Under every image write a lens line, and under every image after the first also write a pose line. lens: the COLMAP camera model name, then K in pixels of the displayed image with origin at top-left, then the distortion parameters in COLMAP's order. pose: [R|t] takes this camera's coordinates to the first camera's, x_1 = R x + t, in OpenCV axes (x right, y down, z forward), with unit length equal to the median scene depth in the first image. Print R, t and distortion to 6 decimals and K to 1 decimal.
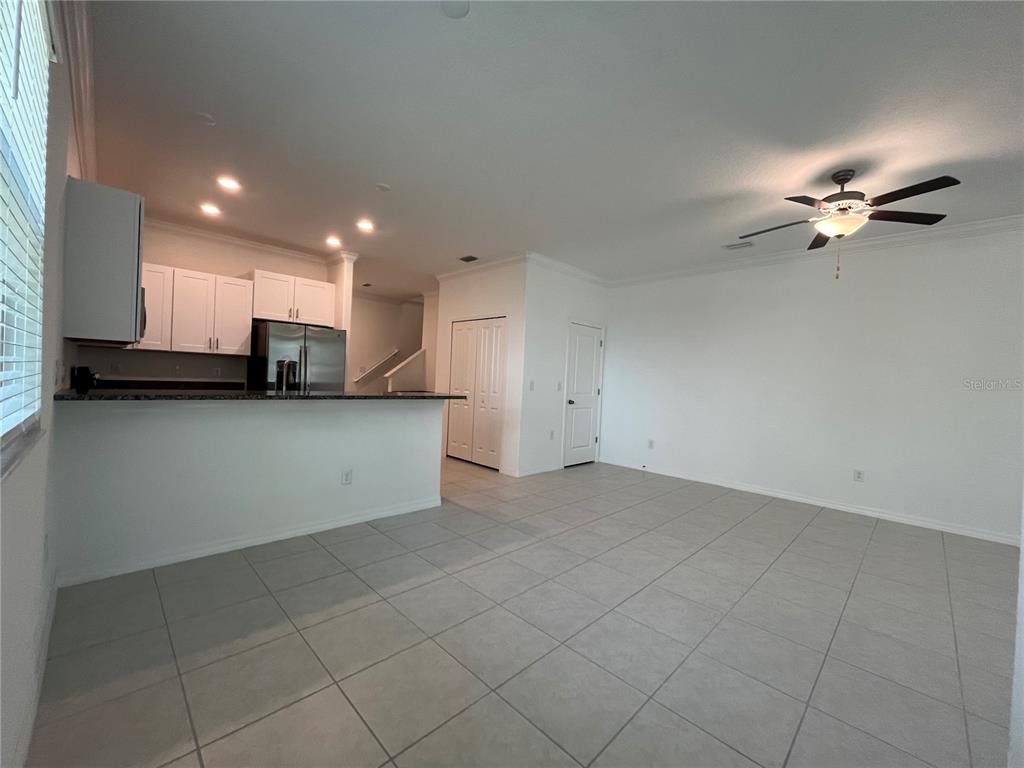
lens RADIAL K [[411.6, 0, 512.0], [0, 411.6, 384.0], [0, 0, 1]] dist [-0.000936, -0.000161]
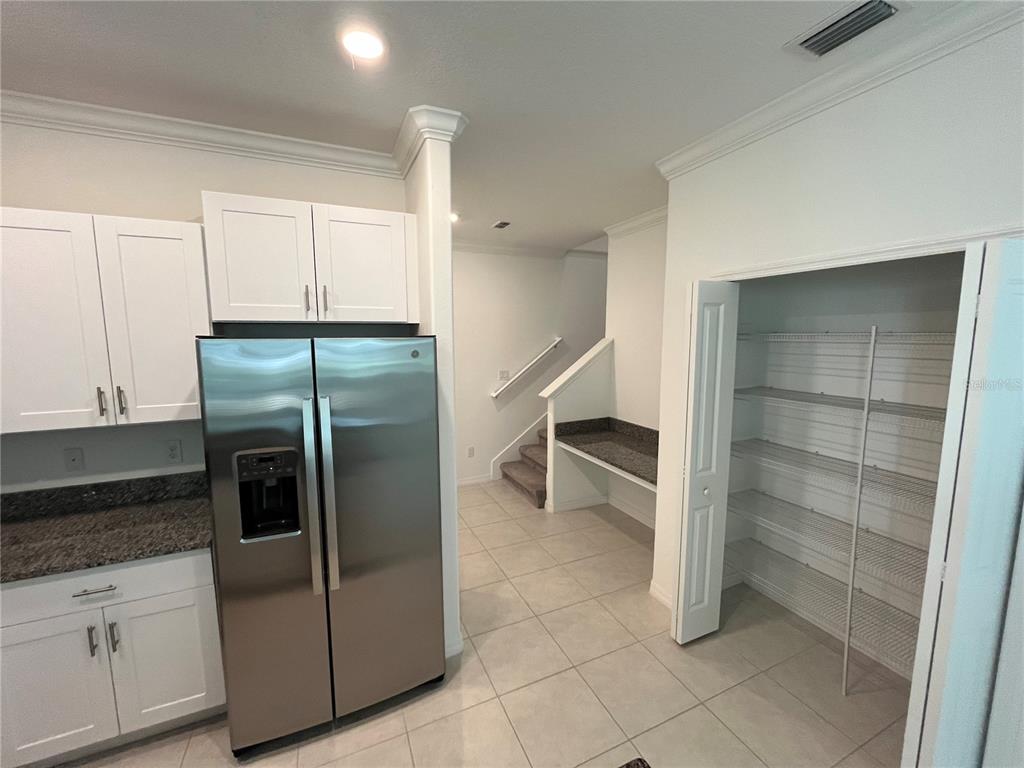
lens RADIAL K [[411.6, 0, 512.0], [0, 411.6, 384.0], [0, 0, 1]] dist [-0.000936, -0.000161]
pose [[0.934137, -0.007064, -0.356846, -0.202407], [0.041036, 0.995300, 0.087718, -0.110192], [0.354549, -0.096584, 0.930036, 0.649072]]
